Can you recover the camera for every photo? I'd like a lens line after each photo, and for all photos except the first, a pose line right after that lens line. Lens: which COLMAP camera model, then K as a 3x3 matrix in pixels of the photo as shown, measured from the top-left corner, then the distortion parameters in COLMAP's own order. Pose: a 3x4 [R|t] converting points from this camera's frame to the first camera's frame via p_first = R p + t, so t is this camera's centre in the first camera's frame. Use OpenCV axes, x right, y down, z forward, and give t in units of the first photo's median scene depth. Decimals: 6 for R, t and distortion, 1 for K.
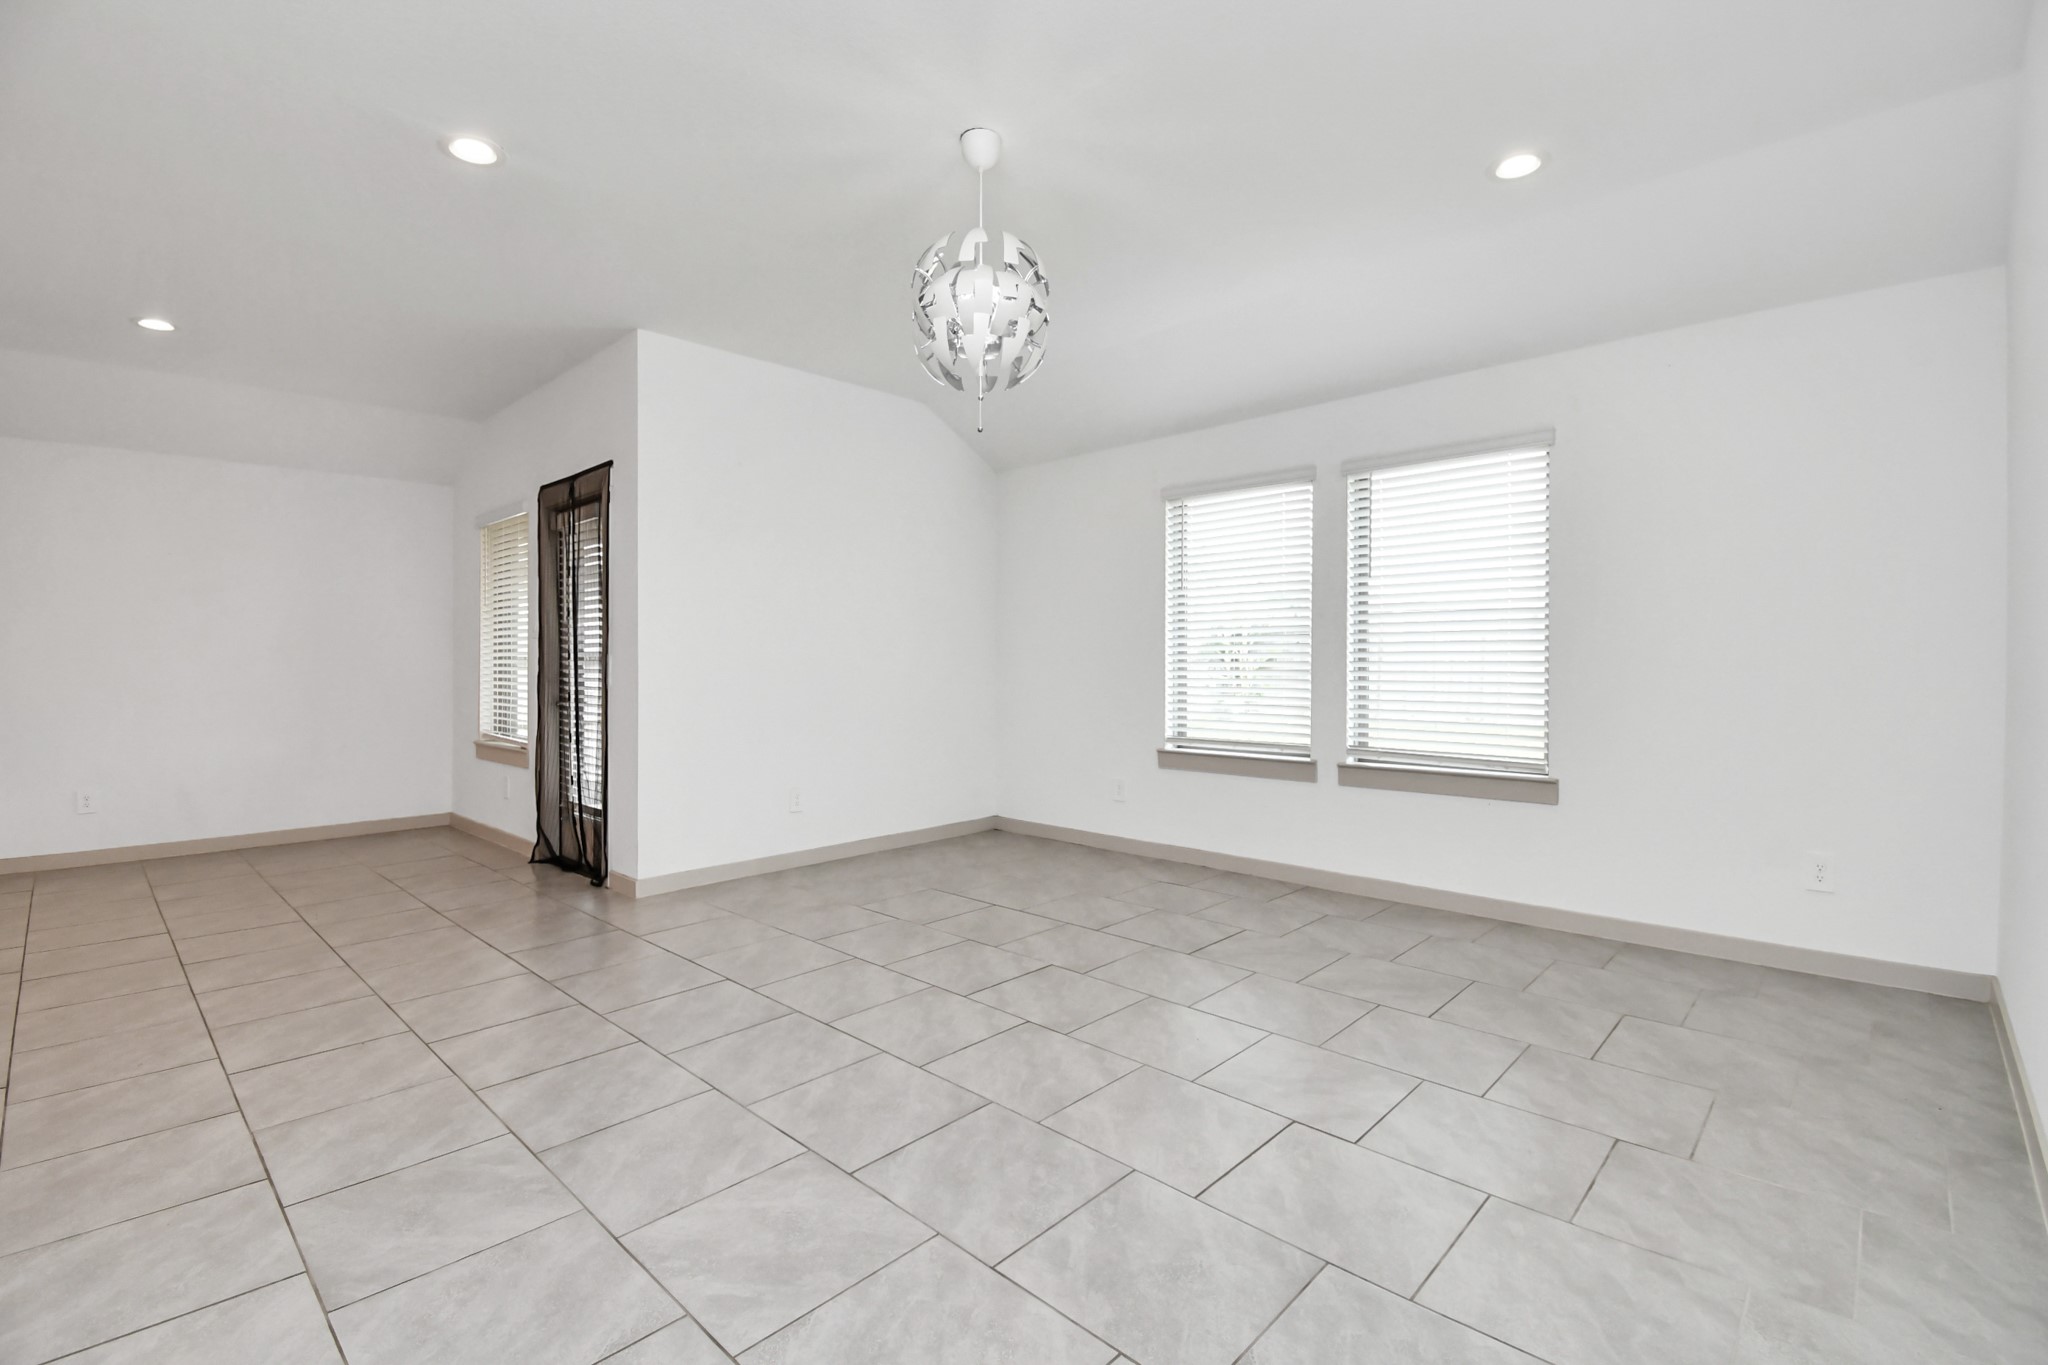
lens RADIAL K [[925.3, 0, 1017.9], [0, 925.3, 665.5], [0, 0, 1]] dist [0.006794, -0.002056]
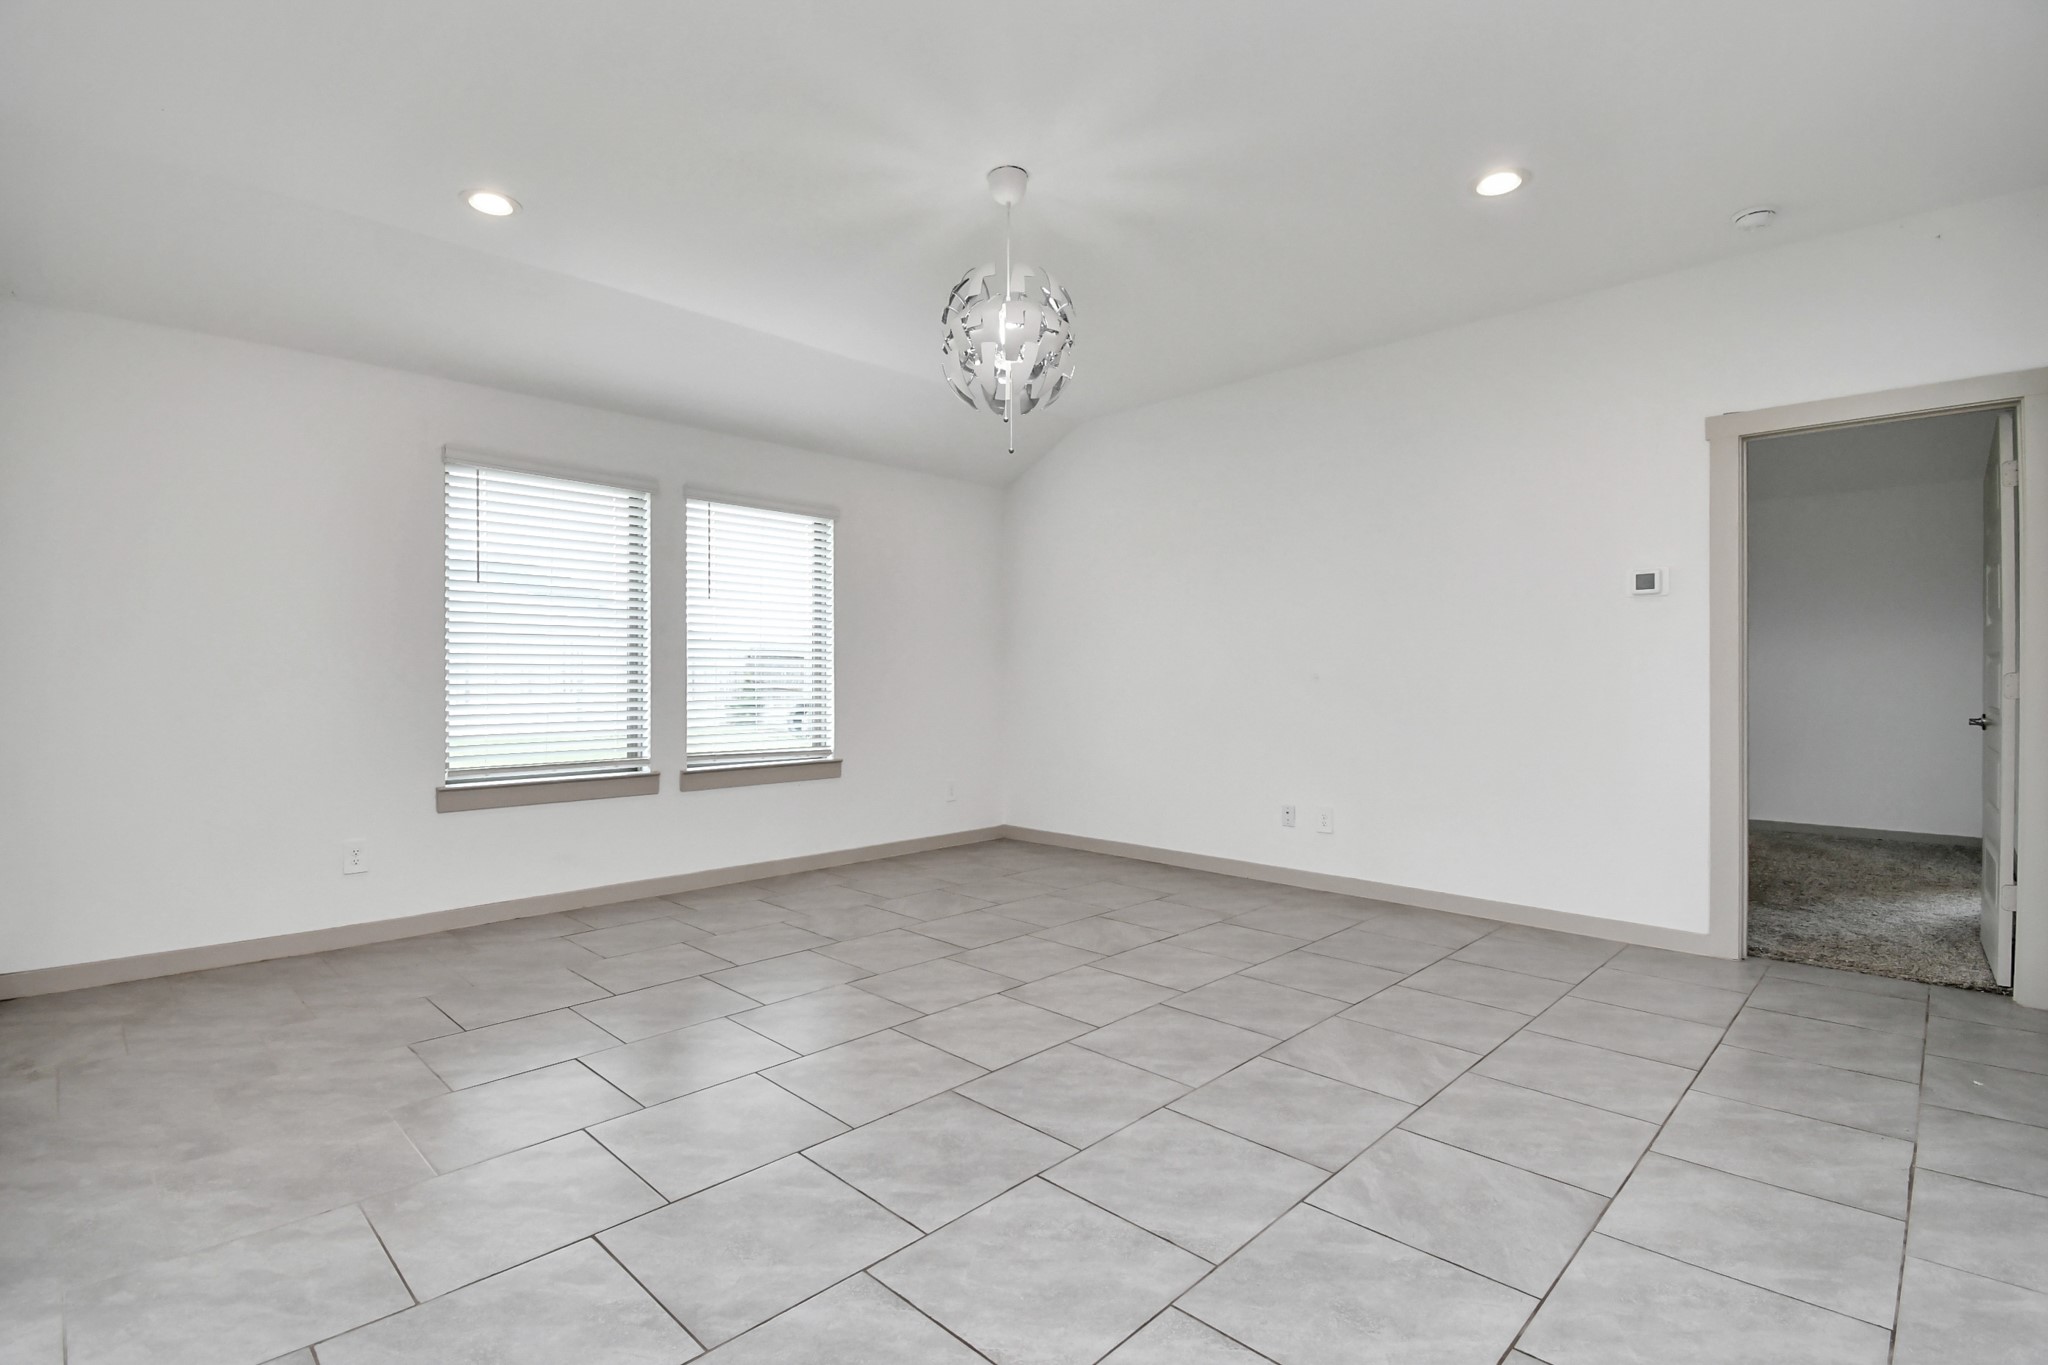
lens RADIAL K [[925.3, 0, 1015.9], [0, 925.3, 671.7], [0, 0, 1]] dist [0.006794, -0.002056]
pose [[0.028402, 0.020420, 0.999388, -1.142852], [0.012406, 0.999707, -0.020779, 0.035594], [-0.999520, 0.012989, 0.028140, 1.006896]]
